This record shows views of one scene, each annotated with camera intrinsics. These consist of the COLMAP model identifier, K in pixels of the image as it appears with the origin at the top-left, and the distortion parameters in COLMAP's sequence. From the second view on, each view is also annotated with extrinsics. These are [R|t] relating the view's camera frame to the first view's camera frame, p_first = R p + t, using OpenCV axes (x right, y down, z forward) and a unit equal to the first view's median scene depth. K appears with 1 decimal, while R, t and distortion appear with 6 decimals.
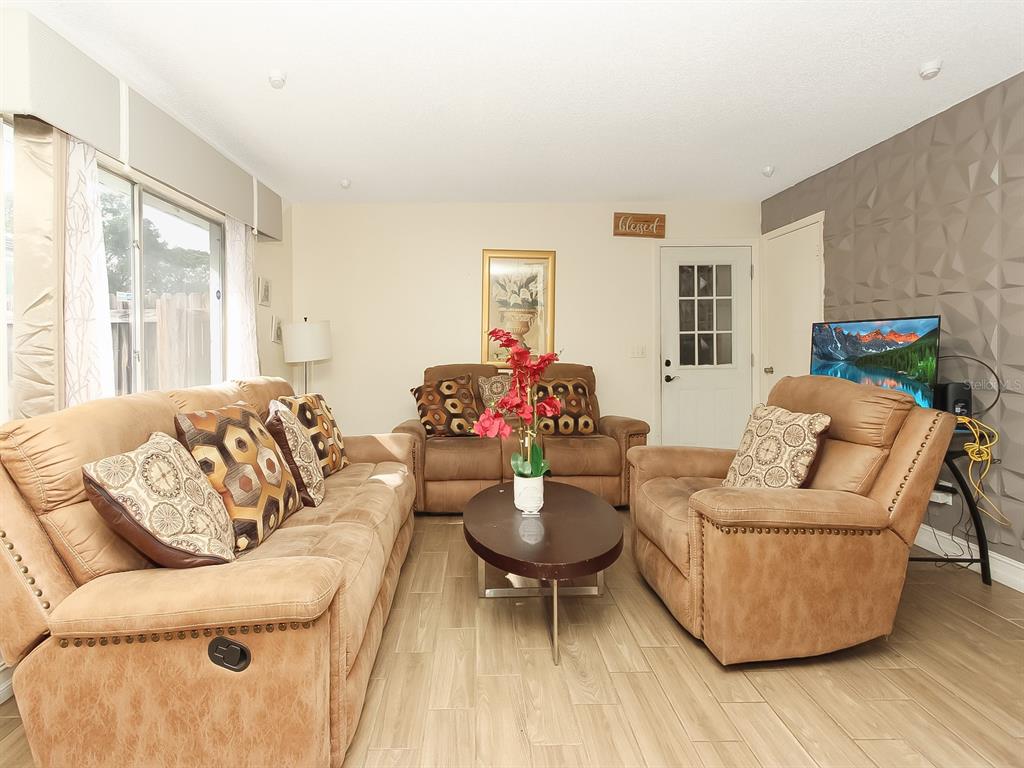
lens RADIAL K [[485.1, 0, 492.6], [0, 485.1, 355.5], [0, 0, 1]] dist [0.002484, 0.002030]
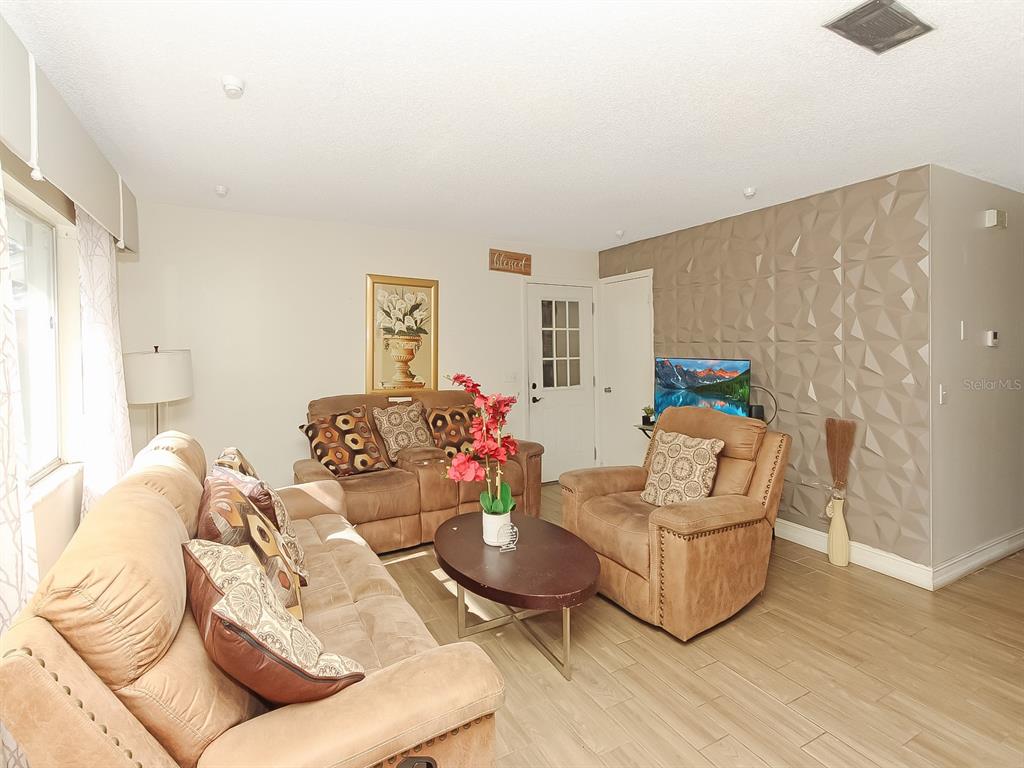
lens RADIAL K [[485.1, 0, 499.2], [0, 485.1, 356.8], [0, 0, 1]] dist [0.002484, 0.002030]
pose [[0.894528, -0.005349, 0.446980, -0.377639], [0.006658, 0.999977, -0.001357, -0.089442], [-0.446963, 0.004190, 0.894543, 0.035717]]
